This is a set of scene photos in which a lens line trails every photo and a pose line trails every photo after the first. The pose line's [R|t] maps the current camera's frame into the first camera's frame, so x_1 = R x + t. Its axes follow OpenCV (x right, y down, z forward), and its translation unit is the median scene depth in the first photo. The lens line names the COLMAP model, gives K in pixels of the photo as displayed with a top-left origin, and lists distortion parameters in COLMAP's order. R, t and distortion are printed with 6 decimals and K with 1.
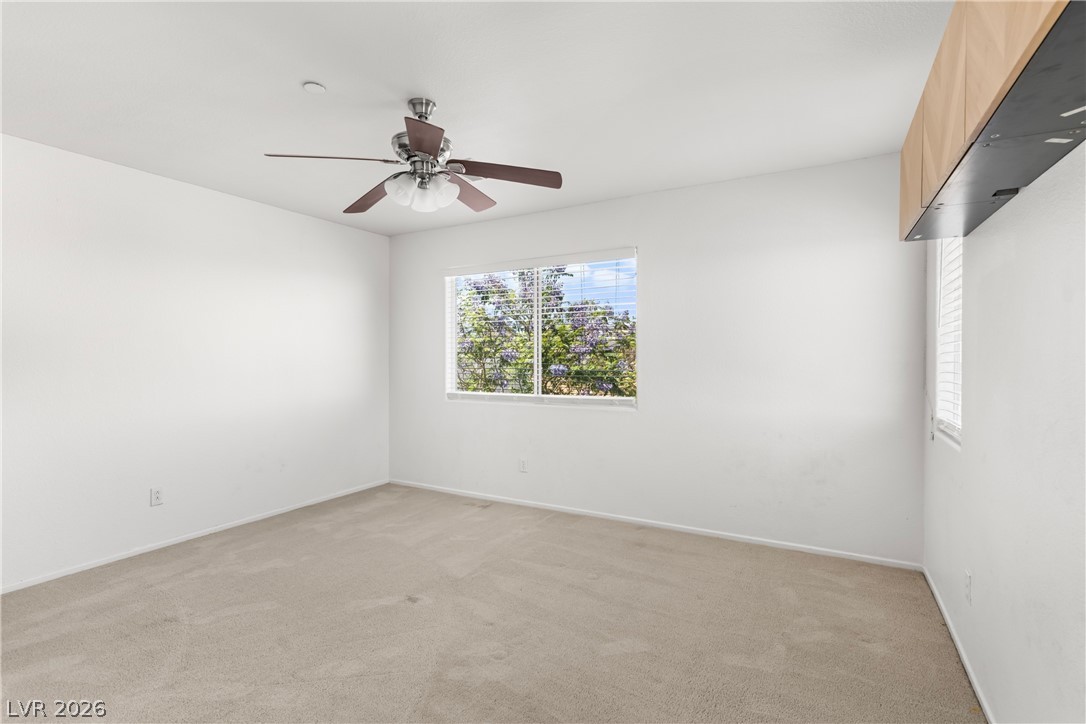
lens RADIAL K [[521.0, 0, 542.9], [0, 521.0, 359.3], [0, 0, 1]] dist [0.002798, 0.000163]
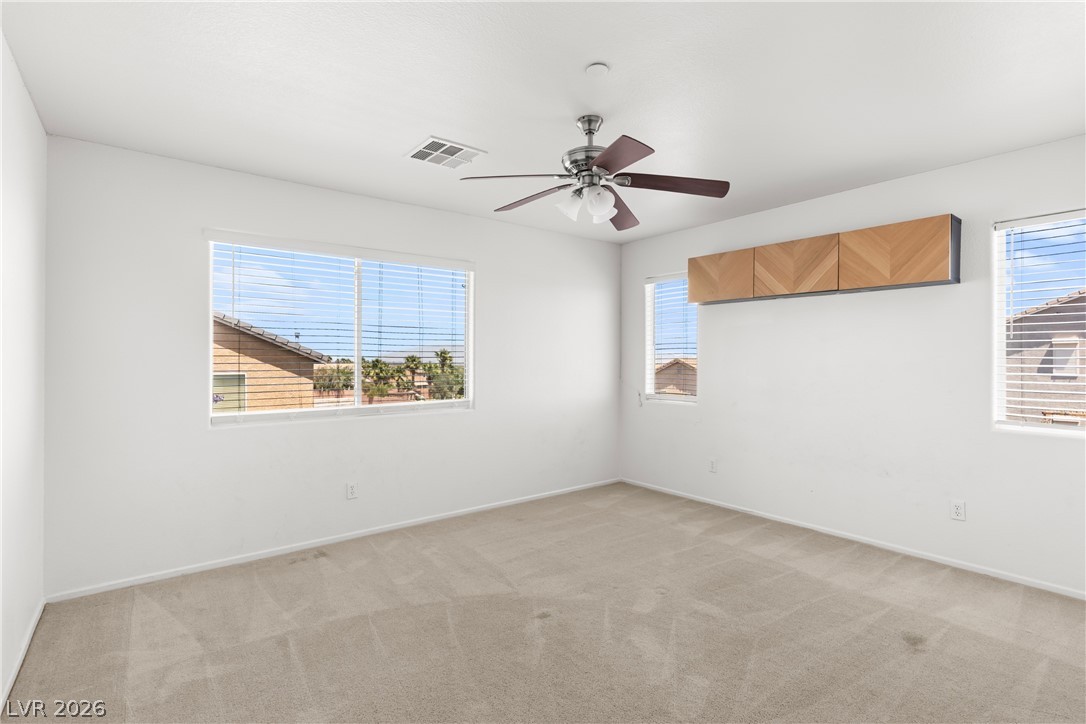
lens RADIAL K [[521.0, 0, 543.4], [0, 521.0, 361.3], [0, 0, 1]] dist [0.002798, 0.000163]
pose [[0.365880, 0.000601, 0.930662, -0.771975], [0.007545, 0.999965, -0.003612, 0.000144], [-0.930632, 0.008343, 0.365862, 0.442425]]
